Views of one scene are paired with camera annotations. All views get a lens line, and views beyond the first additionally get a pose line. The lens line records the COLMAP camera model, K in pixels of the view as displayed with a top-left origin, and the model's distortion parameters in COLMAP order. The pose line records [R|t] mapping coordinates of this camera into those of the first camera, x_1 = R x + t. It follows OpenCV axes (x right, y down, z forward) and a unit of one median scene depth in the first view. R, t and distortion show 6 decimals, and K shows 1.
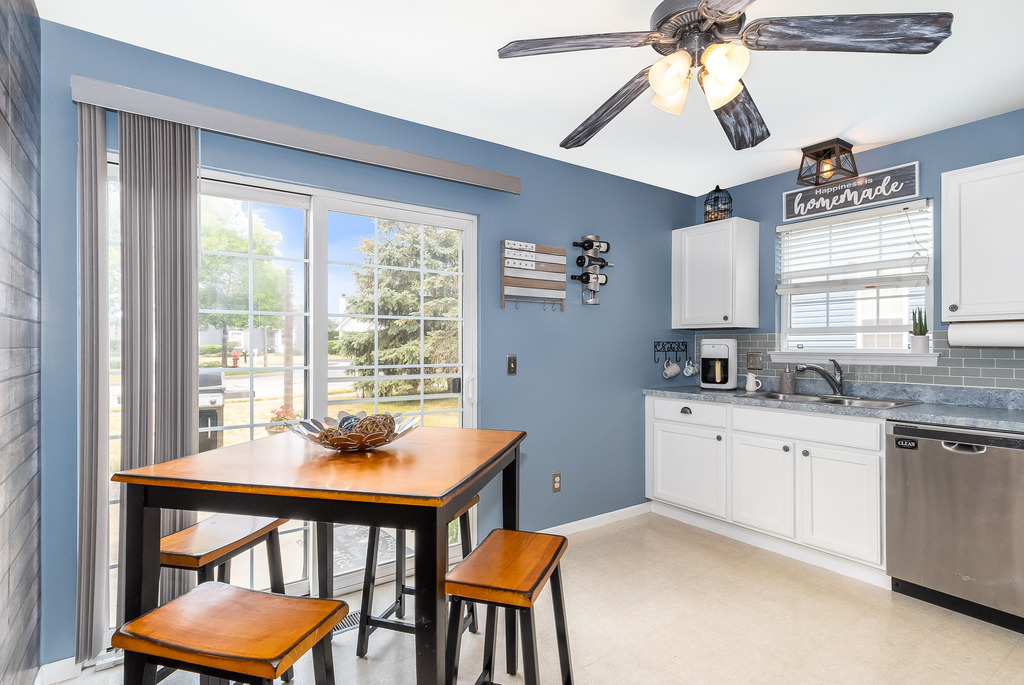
lens RADIAL K [[515.3, 0, 510.4], [0, 515.3, 344.8], [0, 0, 1]] dist [0.000125, 0.000074]
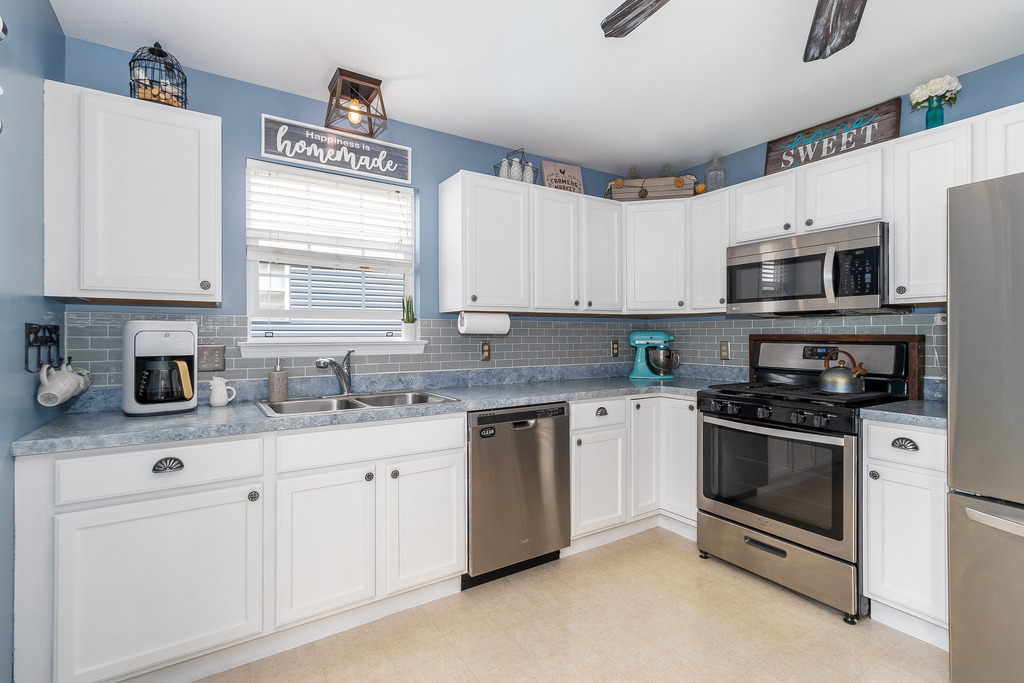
lens RADIAL K [[468.4, 0, 510.1], [0, 468.4, 332.7], [0, 0, 1]] dist [0.003131, 0.000804]
pose [[0.049430, 0.003965, 0.998770, -0.095801], [-0.001989, 0.999991, -0.003871, 0.003319], [-0.998776, -0.001795, 0.049437, 0.701759]]
